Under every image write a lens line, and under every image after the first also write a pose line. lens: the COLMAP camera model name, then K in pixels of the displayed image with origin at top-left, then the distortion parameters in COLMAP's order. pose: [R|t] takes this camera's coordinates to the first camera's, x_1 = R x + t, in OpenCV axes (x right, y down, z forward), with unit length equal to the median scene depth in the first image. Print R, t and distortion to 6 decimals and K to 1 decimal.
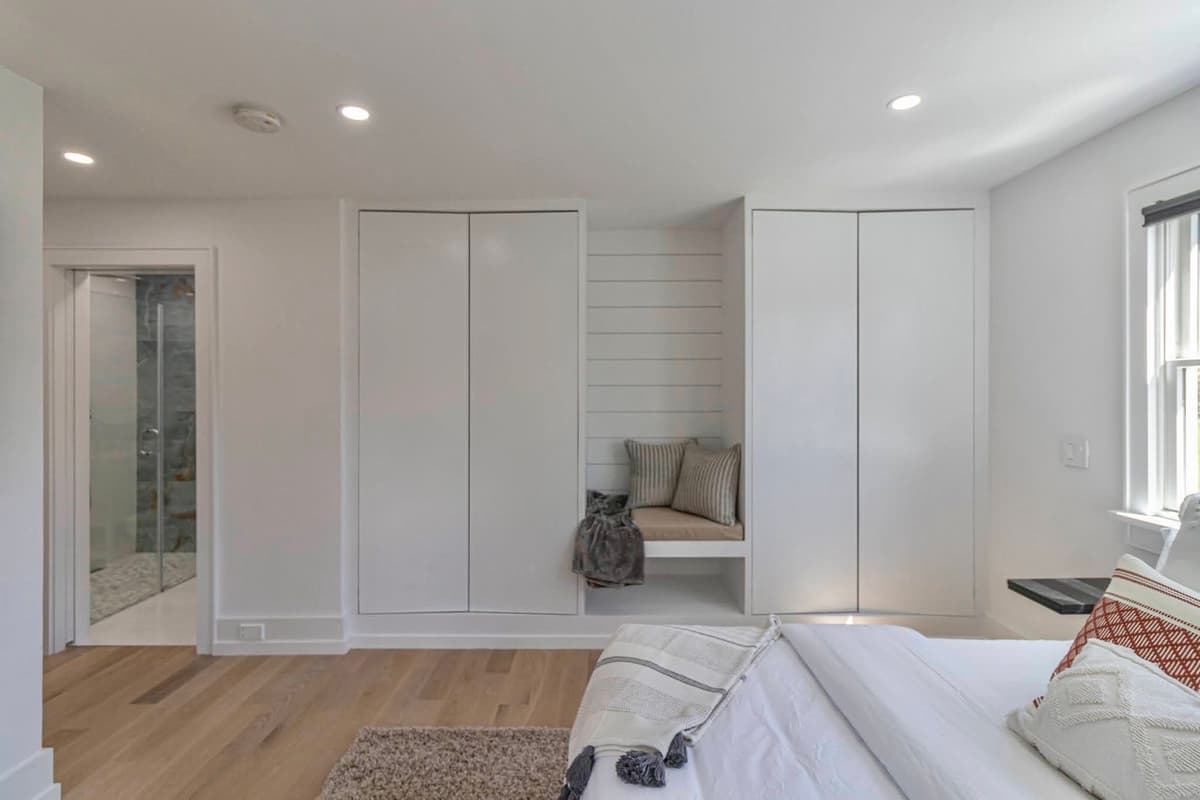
lens RADIAL K [[558.3, 0, 598.4], [0, 558.3, 392.3], [0, 0, 1]] dist [0.010606, -0.000253]
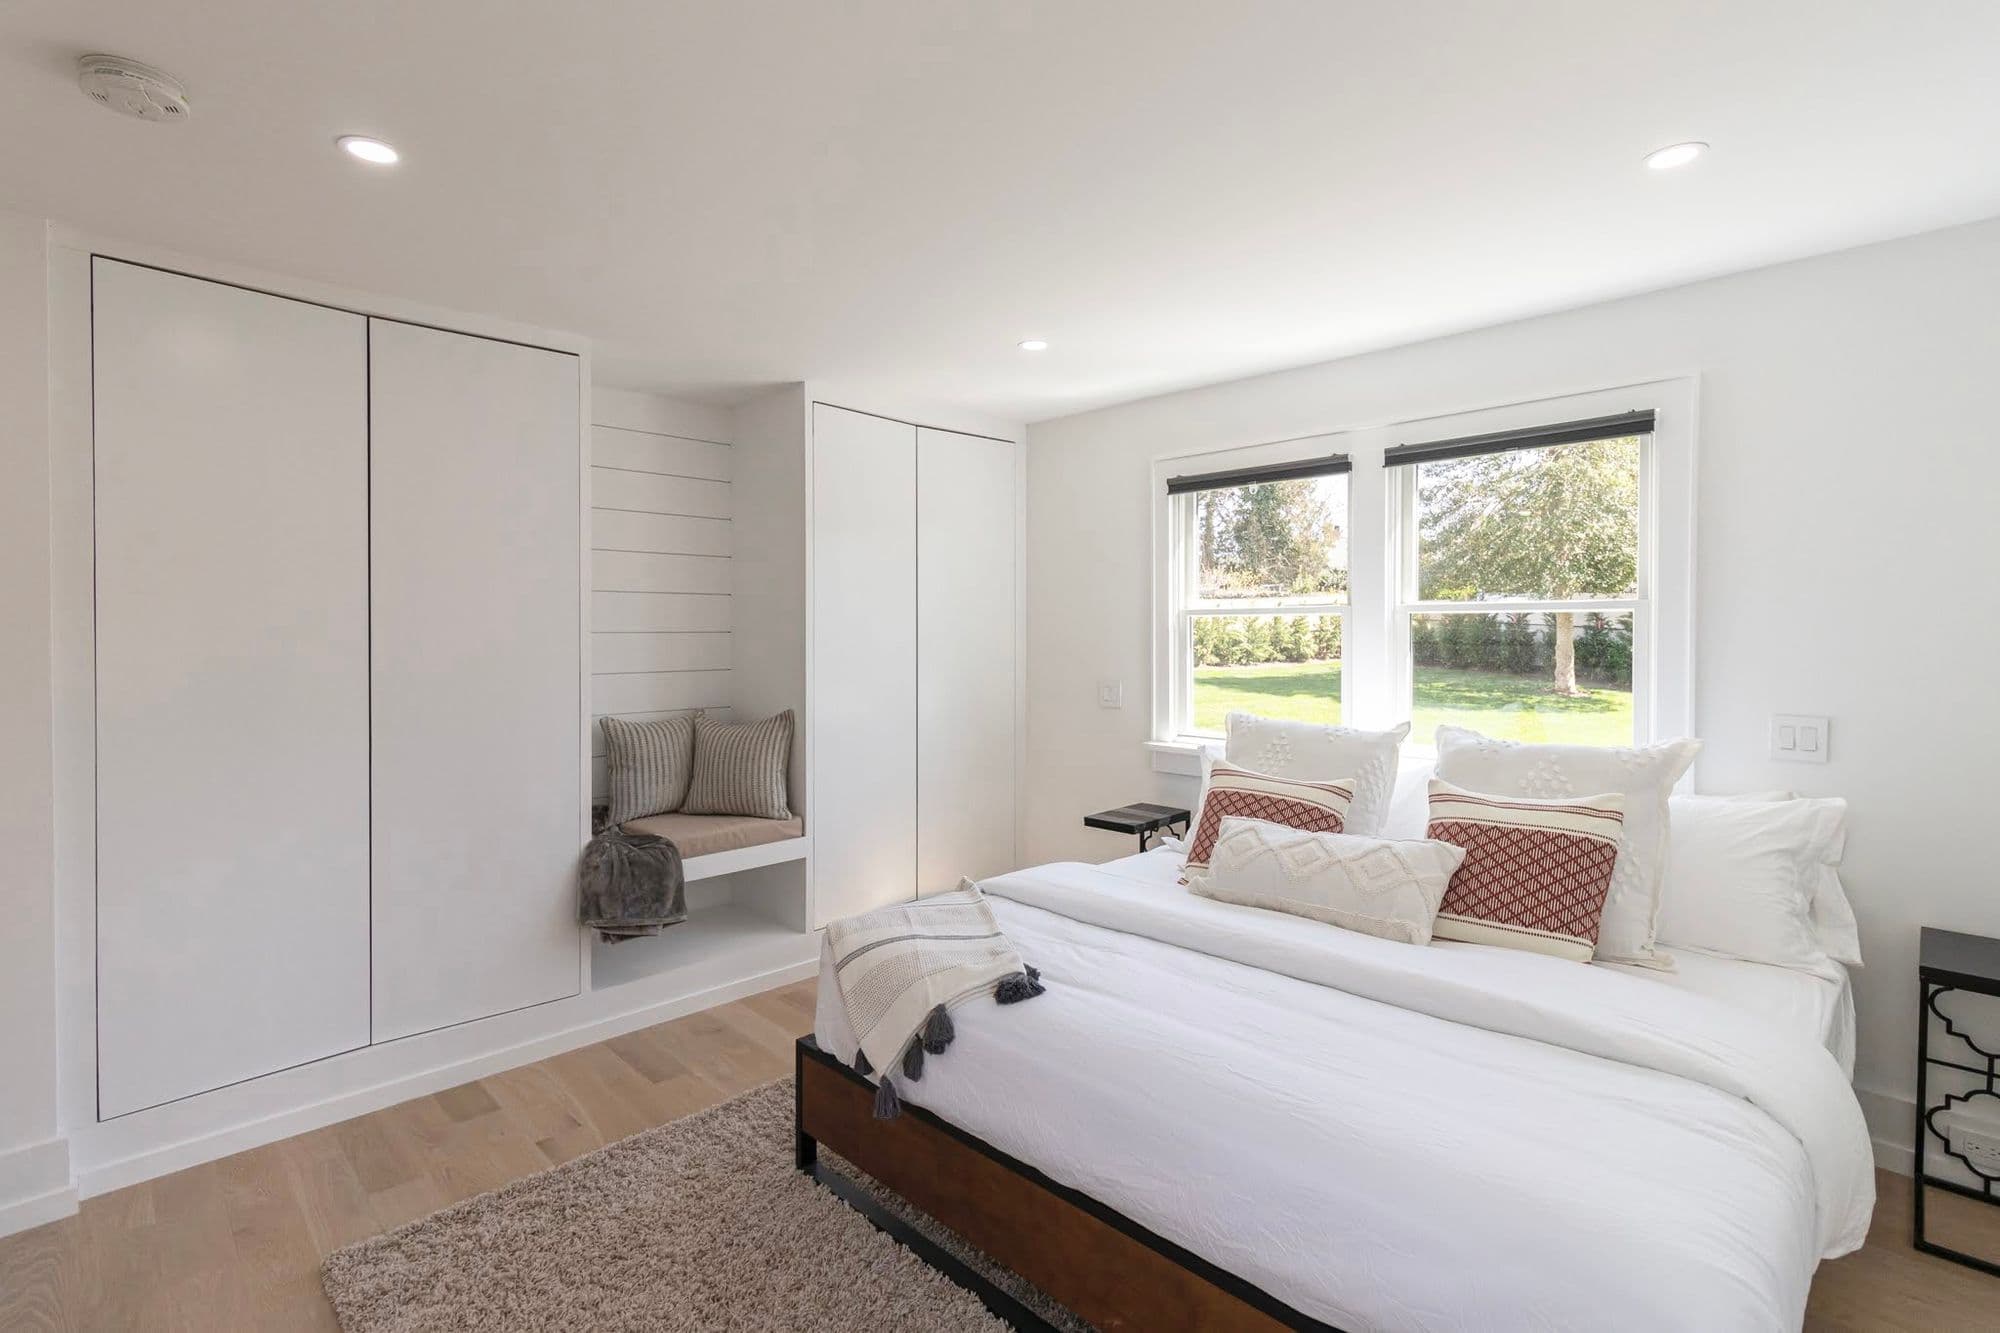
lens RADIAL K [[930.4, 0, 1010.6], [0, 930.4, 651.6], [0, 0, 1]] dist [0.010606, -0.000253]
pose [[0.705594, -0.015347, 0.708450, -0.449044], [0.010638, 0.999882, 0.011065, 0.004223], [-0.708536, -0.000271, 0.705674, -0.091215]]
